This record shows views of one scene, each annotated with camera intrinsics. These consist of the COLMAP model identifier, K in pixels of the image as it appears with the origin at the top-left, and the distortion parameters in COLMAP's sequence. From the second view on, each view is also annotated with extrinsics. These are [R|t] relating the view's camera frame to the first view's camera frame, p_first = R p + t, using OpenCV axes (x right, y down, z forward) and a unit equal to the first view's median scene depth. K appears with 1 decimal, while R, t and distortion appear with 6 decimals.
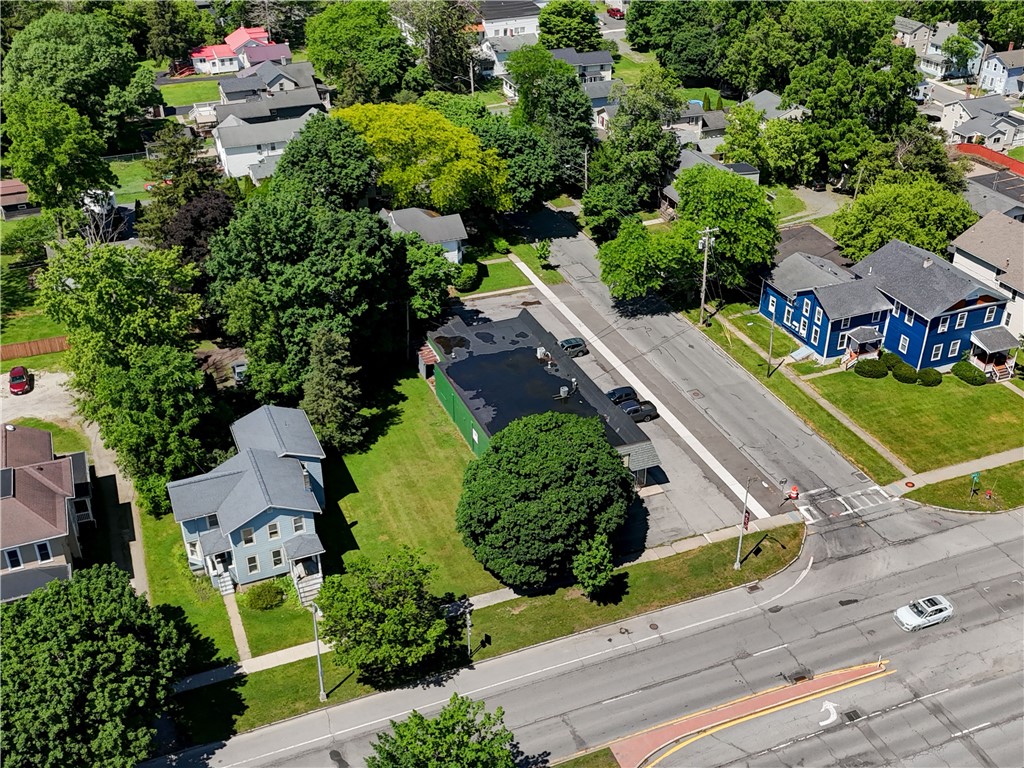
lens RADIAL K [[1135.2, 0, 512.0], [0, 1135.2, 384.0], [0, 0, 1]] dist [0.130736, -0.225396]
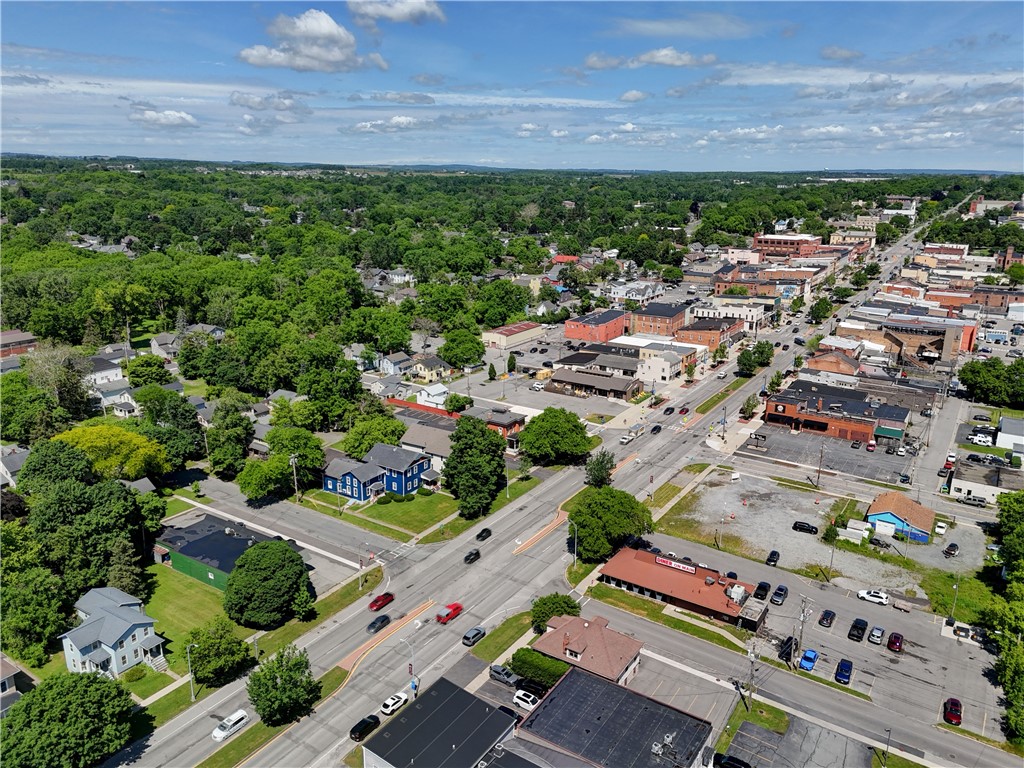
lens RADIAL K [[763.0, 0, 512.0], [0, 763.0, 384.0], [0, 0, 1]] dist [0.038502, -0.002432]
pose [[0.829444, -0.150192, 0.538019, -0.212000], [0.278716, 0.945987, -0.165606, 0.077686], [-0.484086, 0.287315, 0.826505, -0.346928]]
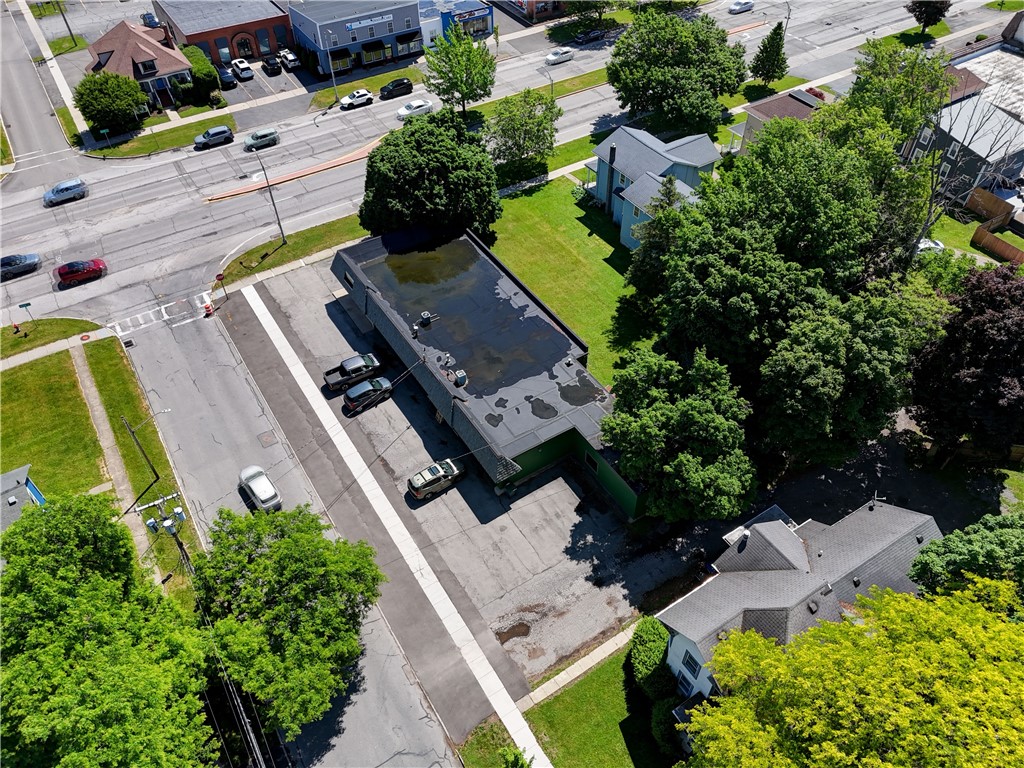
lens RADIAL K [[763.0, 0, 512.0], [0, 763.0, 384.0], [0, 0, 1]] dist [0.038502, -0.002432]
pose [[-0.985207, 0.124916, -0.117319, 0.046134], [-0.084012, 0.244623, 0.965972, -0.460816], [0.149364, 0.961538, -0.230510, 0.972531]]
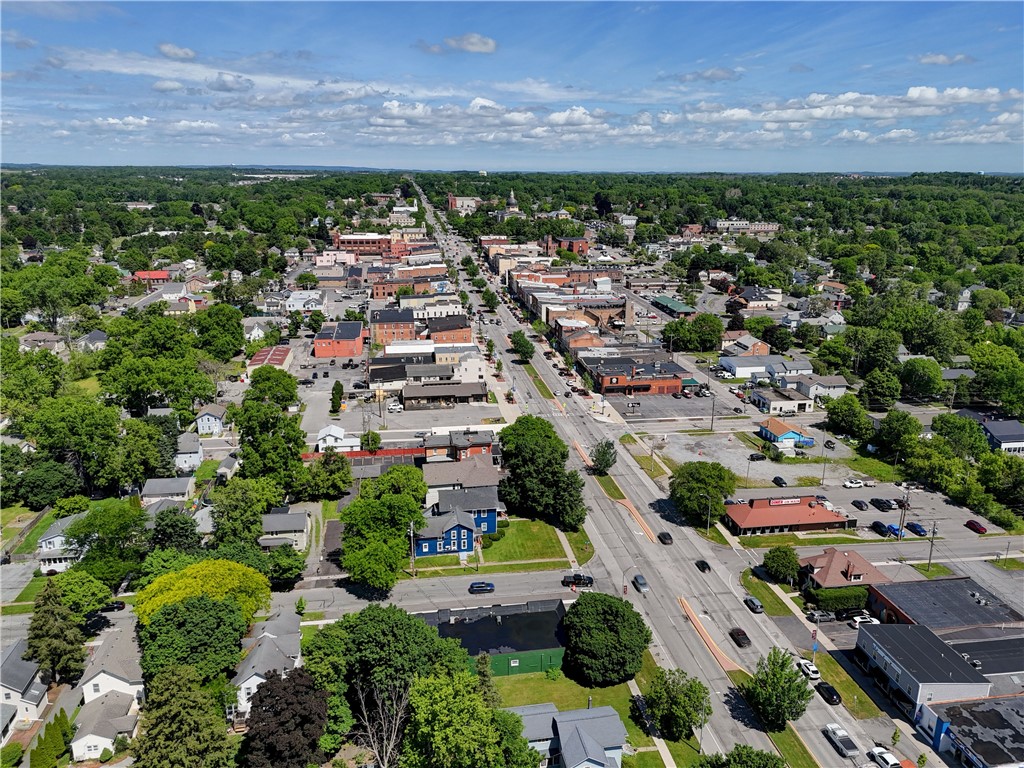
lens RADIAL K [[763.0, 0, 512.0], [0, 763.0, 384.0], [0, 0, 1]] dist [0.038502, -0.002432]
pose [[0.232521, -0.267967, 0.934948, -0.813896], [0.486266, 0.864553, 0.126857, -0.380267], [-0.842306, 0.425137, 0.331330, 0.347651]]
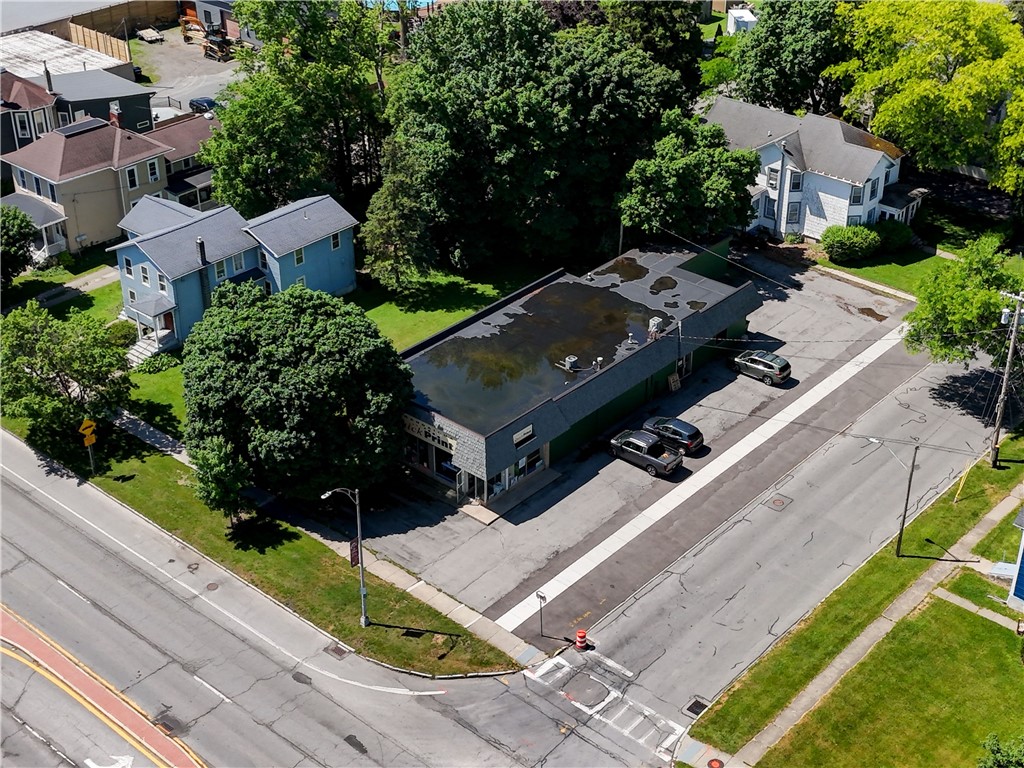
lens RADIAL K [[1506.8, 0, 512.0], [0, 1506.8, 384.0], [0, 0, 1]] dist [0.092532, -0.078746]
pose [[0.438872, 0.461027, -0.771262, 0.606373], [-0.453032, 0.854791, 0.253168, -0.161660], [0.775985, 0.238298, 0.584004, 0.353131]]
